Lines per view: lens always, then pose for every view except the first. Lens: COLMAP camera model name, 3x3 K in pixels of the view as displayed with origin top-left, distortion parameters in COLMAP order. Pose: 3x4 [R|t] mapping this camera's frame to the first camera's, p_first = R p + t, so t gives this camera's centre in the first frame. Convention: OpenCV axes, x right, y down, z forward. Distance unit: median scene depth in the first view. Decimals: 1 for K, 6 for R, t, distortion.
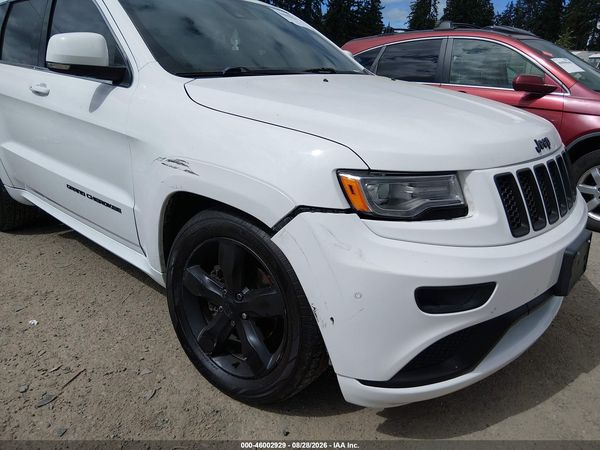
lens RADIAL K [[463.3, 0, 284.6], [0, 463.3, 224.3], [0, 0, 1]] dist [0.079997, -0.139331]
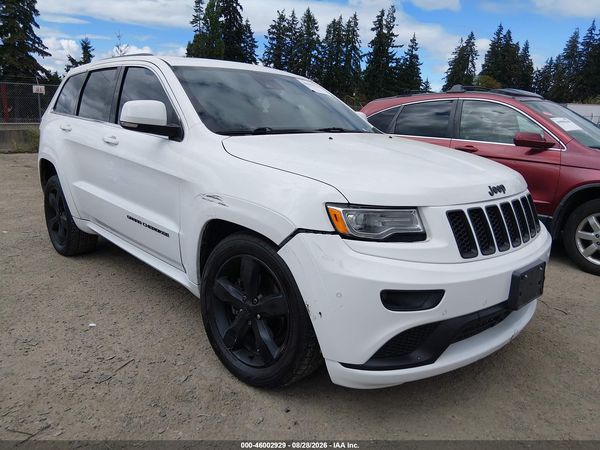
lens RADIAL K [[463.3, 0, 284.6], [0, 463.3, 224.3], [0, 0, 1]] dist [0.079997, -0.139331]
pose [[0.996361, 0.027271, -0.080753, 0.077531], [-0.035279, 0.994415, -0.099468, 0.065516], [0.077590, 0.101955, 0.991759, -0.279613]]
